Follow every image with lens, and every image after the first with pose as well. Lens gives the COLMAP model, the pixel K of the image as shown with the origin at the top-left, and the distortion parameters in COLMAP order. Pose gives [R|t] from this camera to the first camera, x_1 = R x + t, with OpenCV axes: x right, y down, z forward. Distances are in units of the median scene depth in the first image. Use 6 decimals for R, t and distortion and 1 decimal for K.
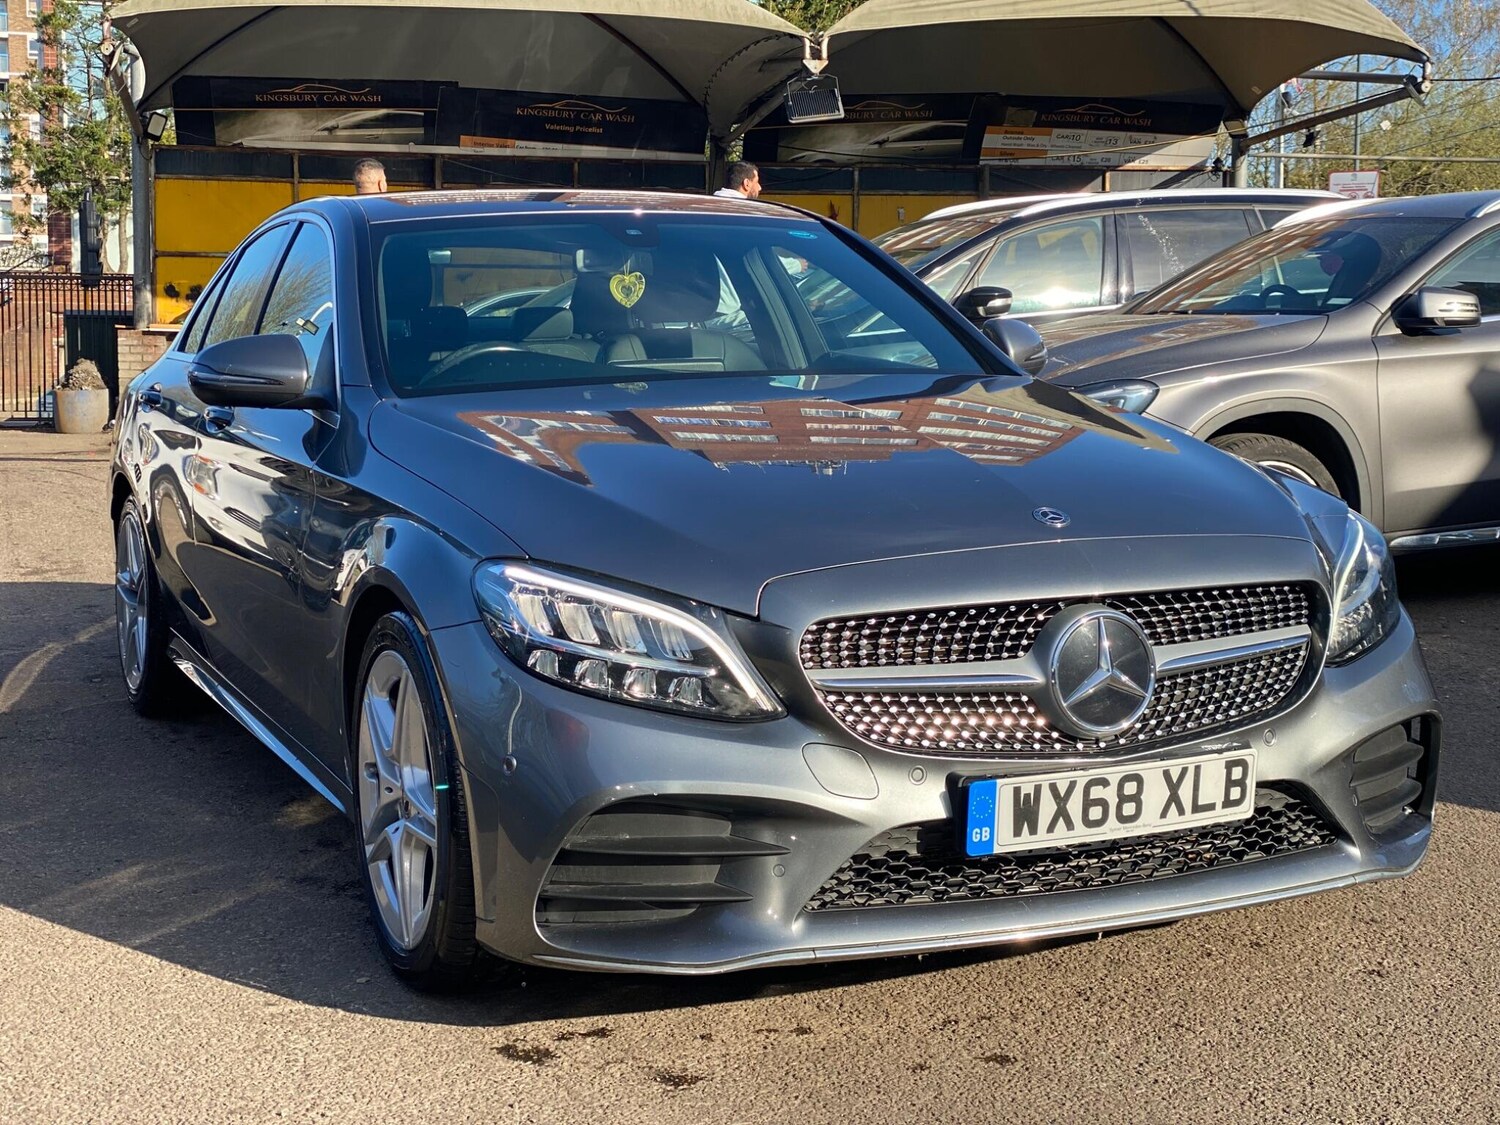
lens RADIAL K [[2192.8, 0, 749.7], [0, 2192.8, 628.7], [0, 0, 1]] dist [0.135133, -0.215656]
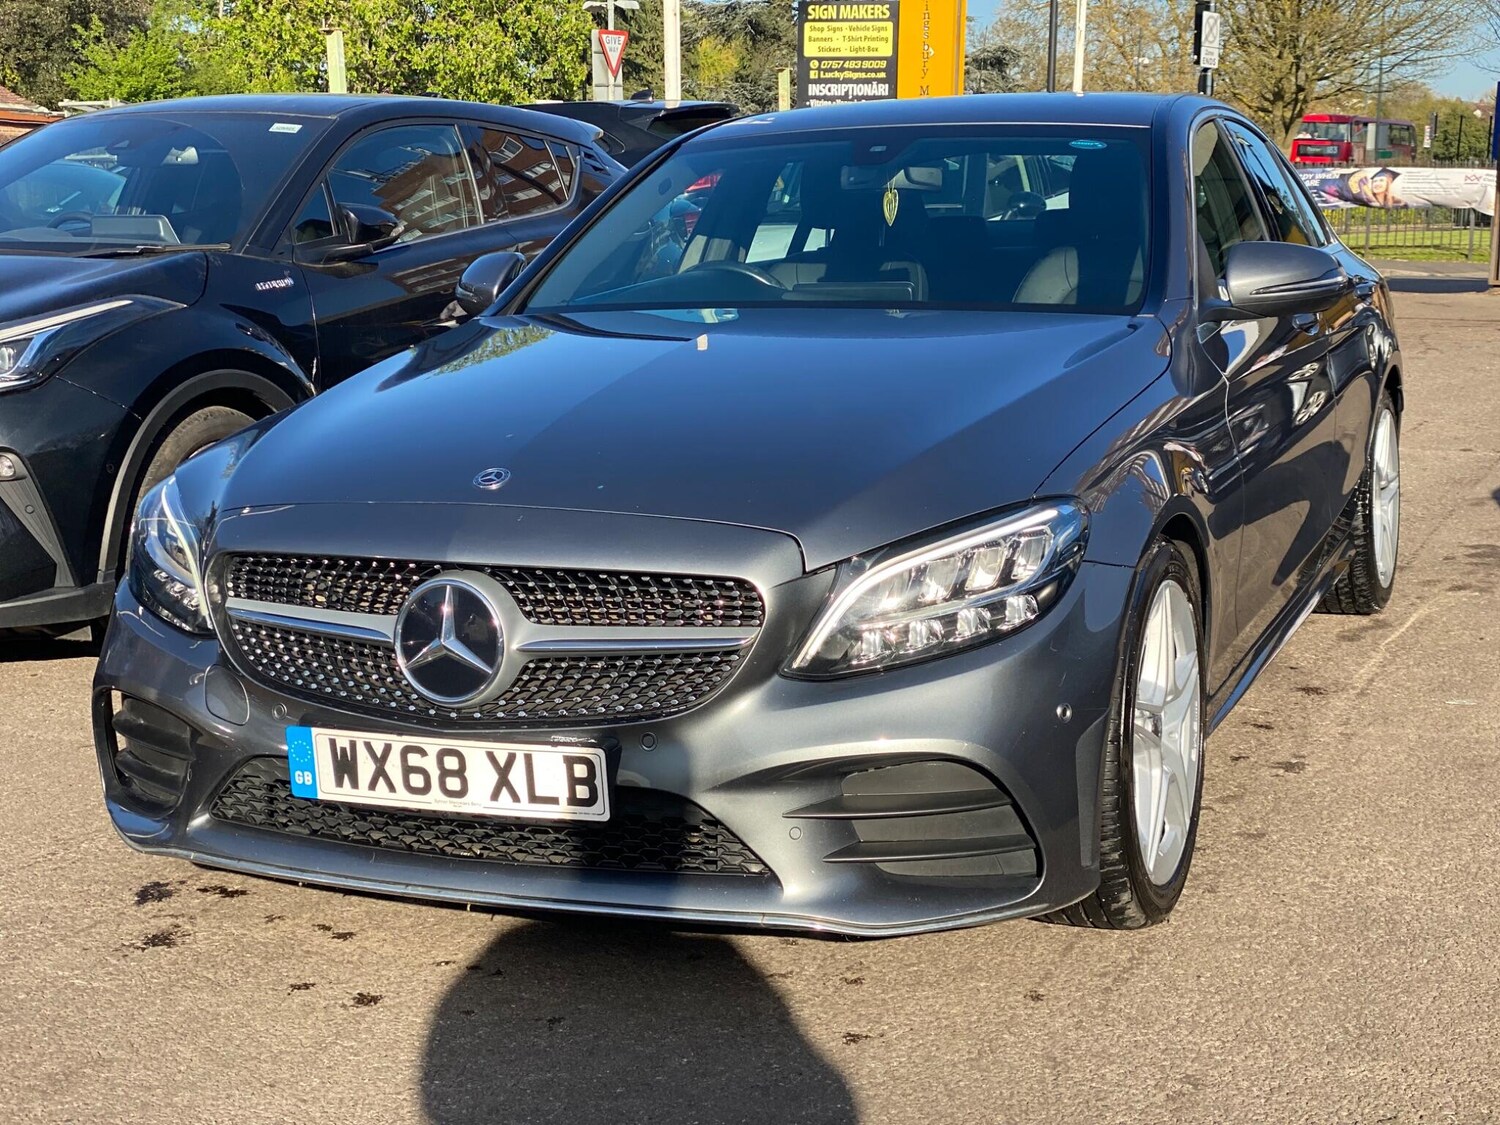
lens RADIAL K [[2192.8, 0, 749.7], [0, 2192.8, 628.7], [0, 0, 1]] dist [0.135133, -0.215656]
pose [[0.689222, 0.141163, -0.710666, 0.809521], [-0.093007, 0.989960, 0.106439, -0.087662], [0.718556, -0.007264, 0.695432, 0.354811]]
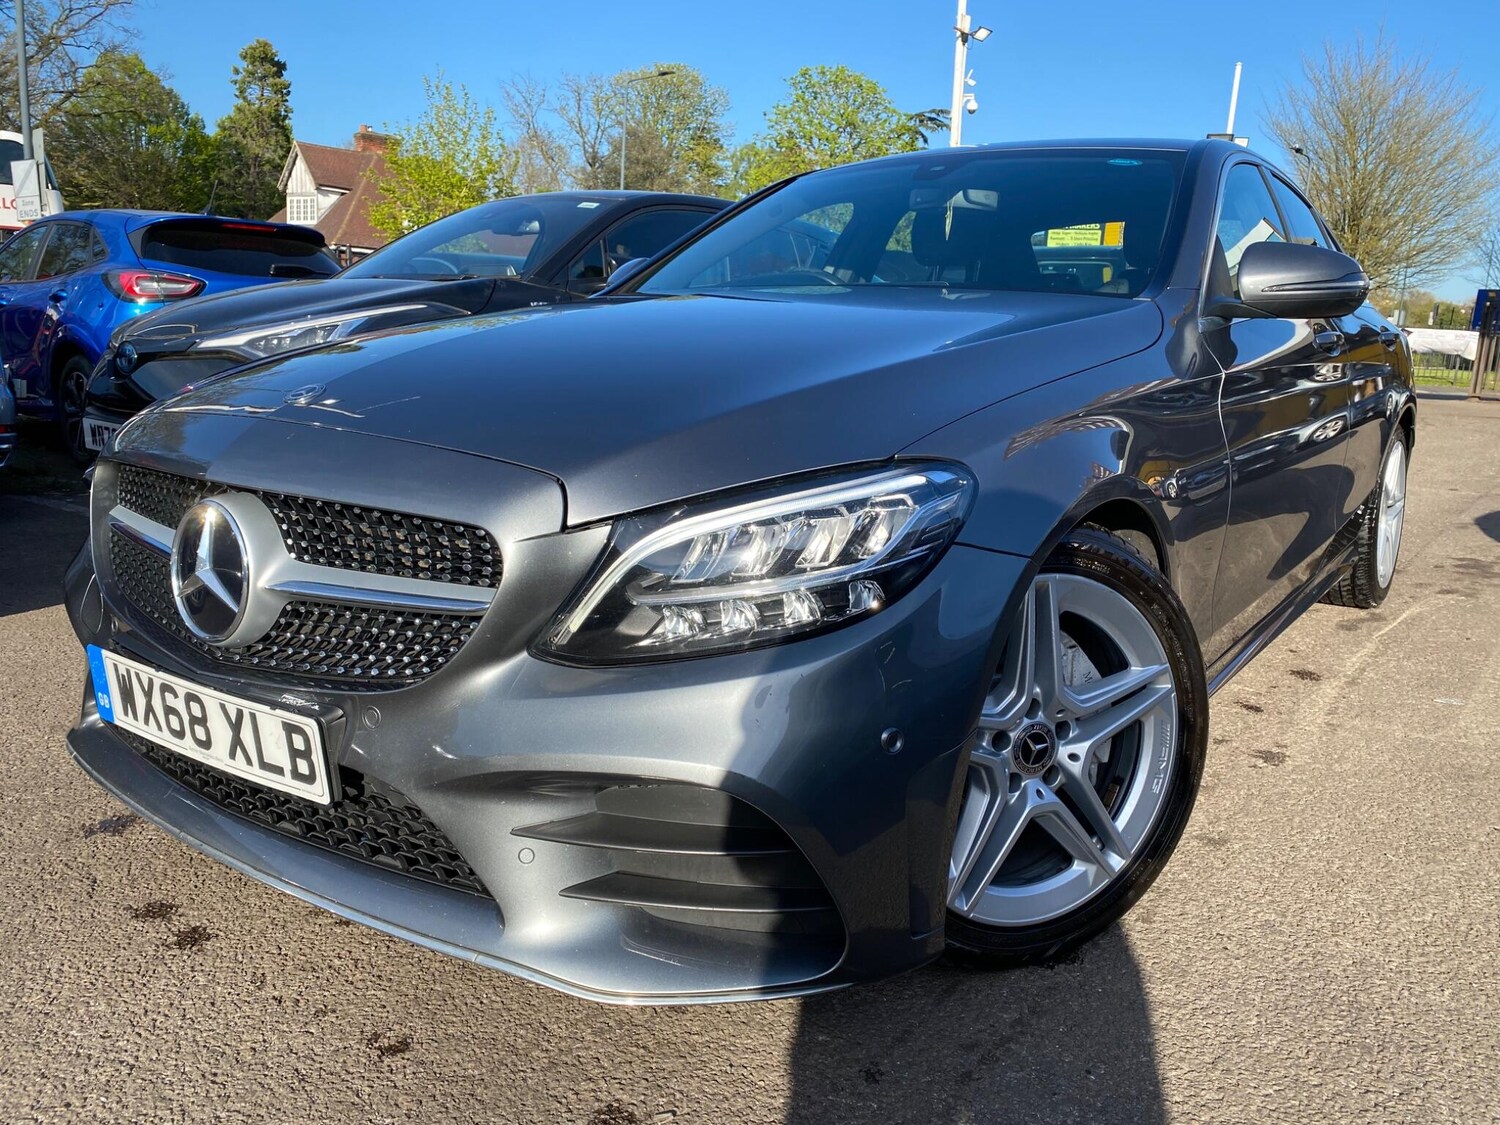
lens RADIAL K [[1129.1, 0, 750.0], [0, 1129.1, 562.5], [0, 0, 1]] dist [-0.005896, 0.001332]
pose [[0.494174, 0.198751, -0.846339, 0.541624], [-0.151936, 0.978278, 0.141020, -0.065487], [0.855983, 0.058901, 0.513637, 0.814895]]
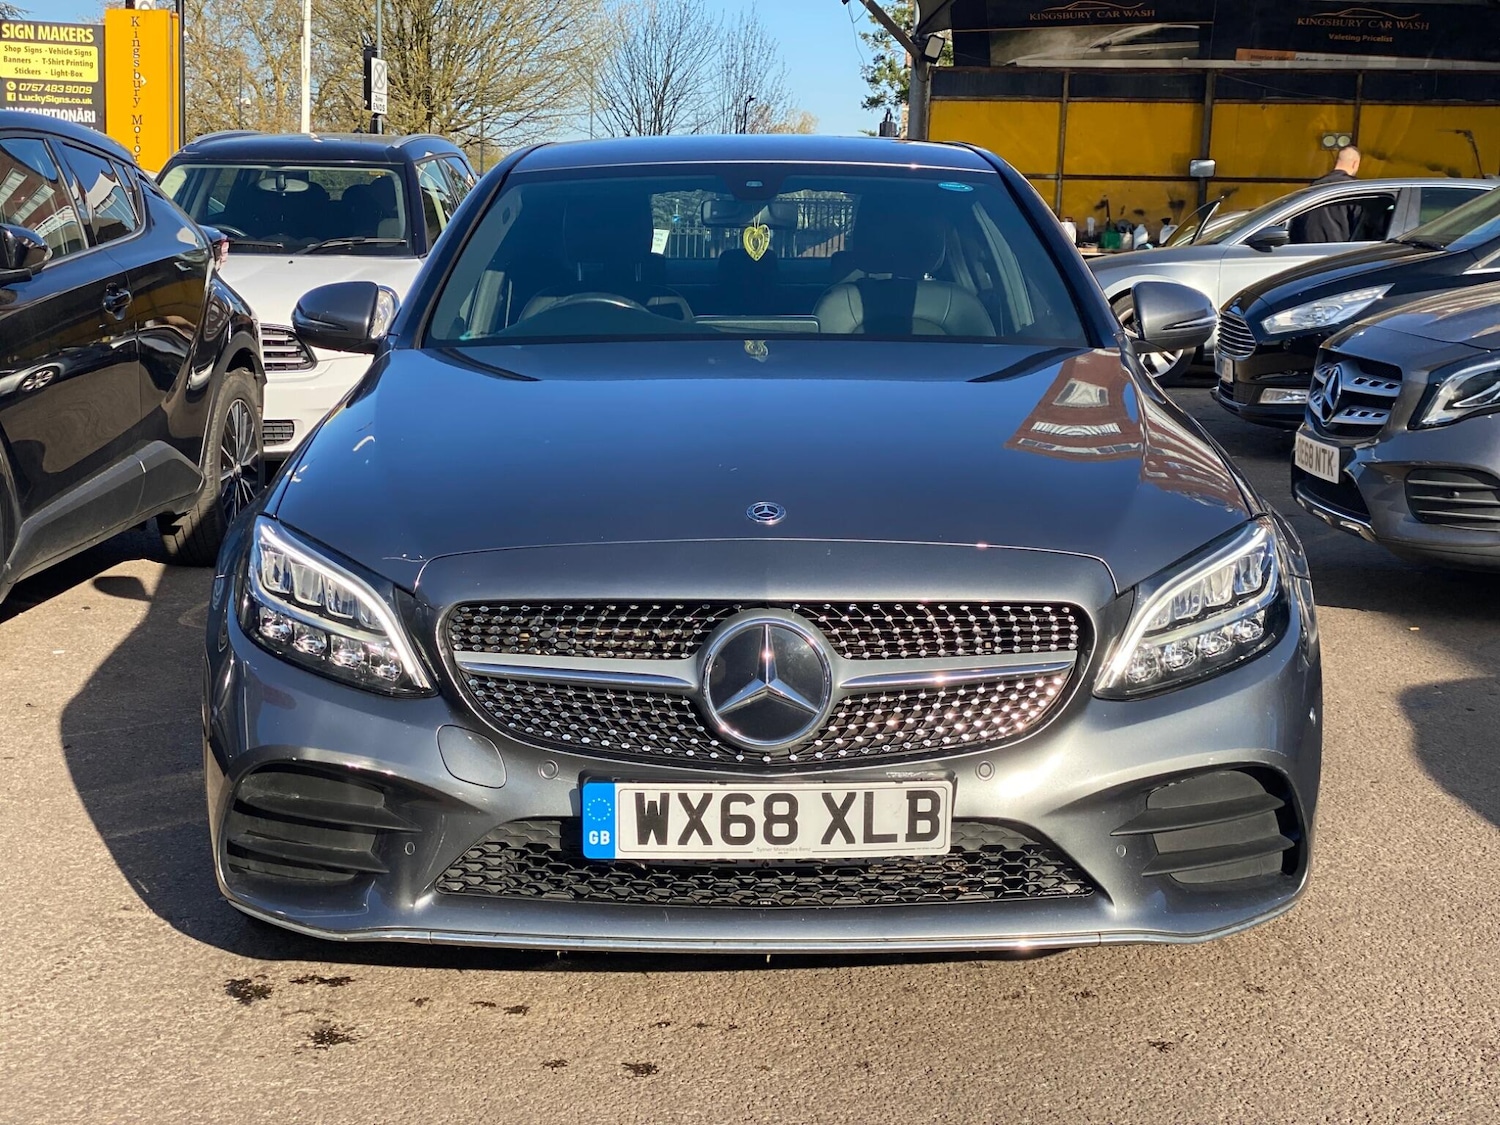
lens RADIAL K [[2192.8, 0, 749.7], [0, 2192.8, 628.7], [0, 0, 1]] dist [0.135133, -0.215656]
pose [[0.915717, 0.089789, -0.391665, 0.444191], [-0.074325, 0.995744, 0.054500, -0.046102], [0.394891, -0.020796, 0.918493, 0.114699]]
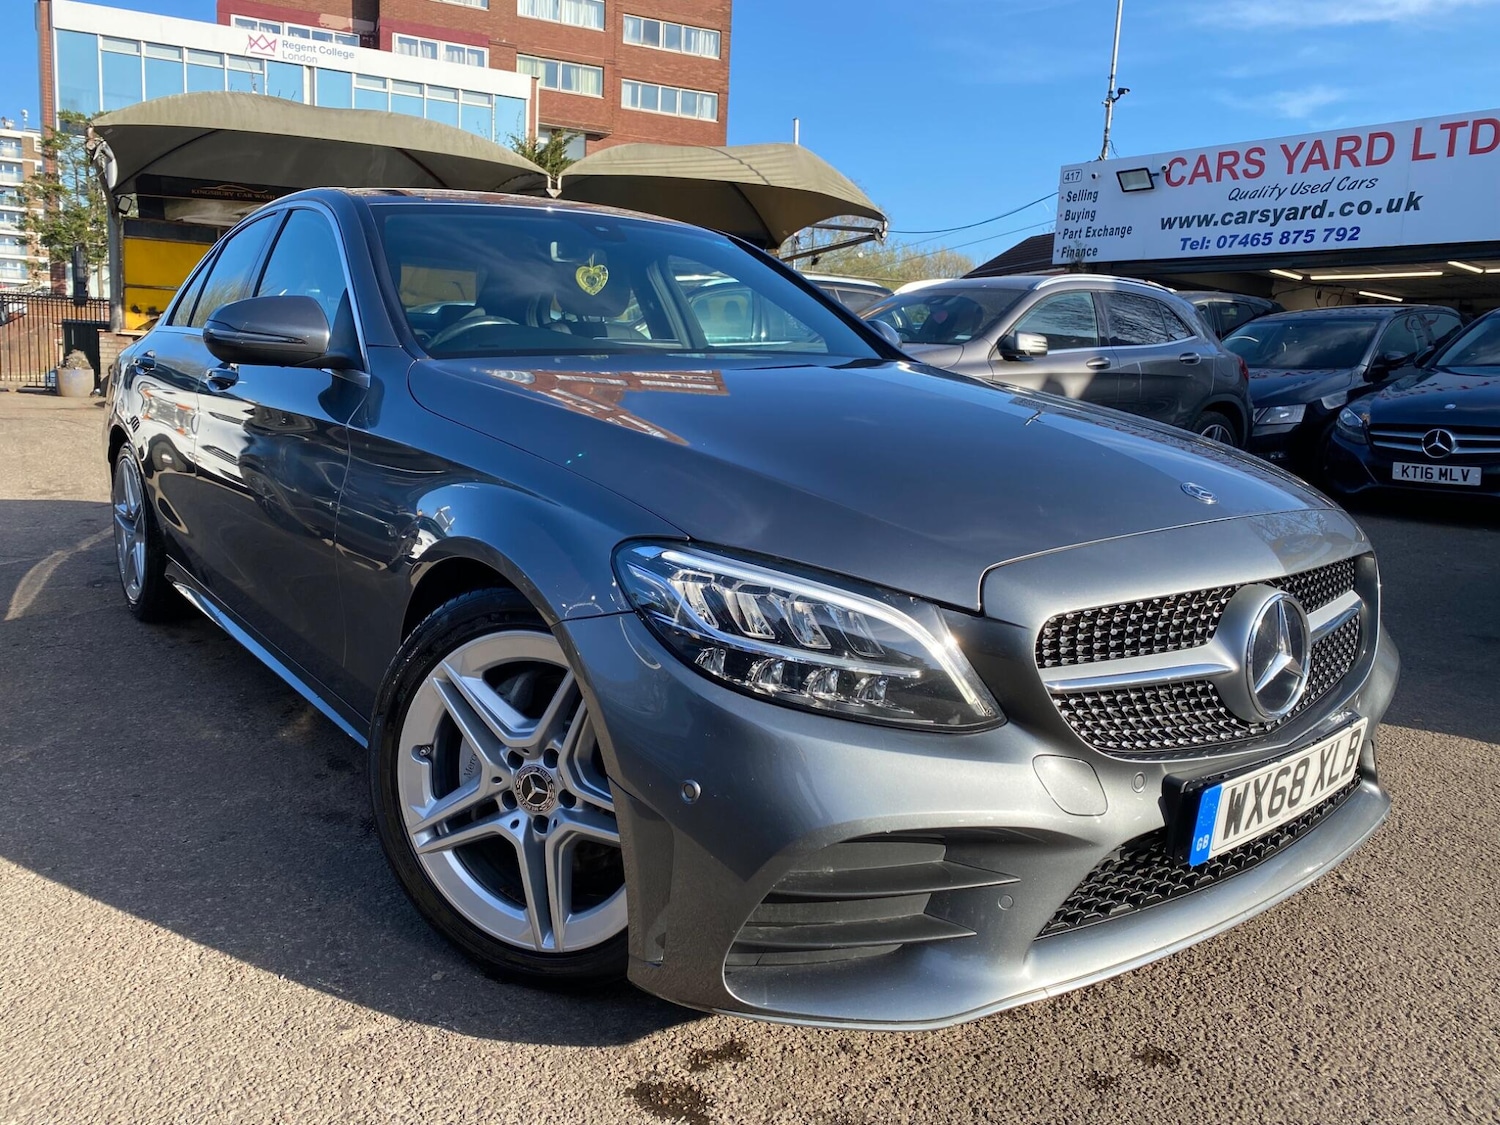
lens RADIAL K [[1122.5, 0, 774.0], [0, 1122.5, 565.0], [0, 0, 1]] dist [0.005717, -0.011025]
pose [[0.965716, -0.008739, 0.259454, -0.155972], [-0.003257, 0.998947, 0.045771, -0.035974], [-0.259581, -0.045047, 0.964670, 0.495460]]
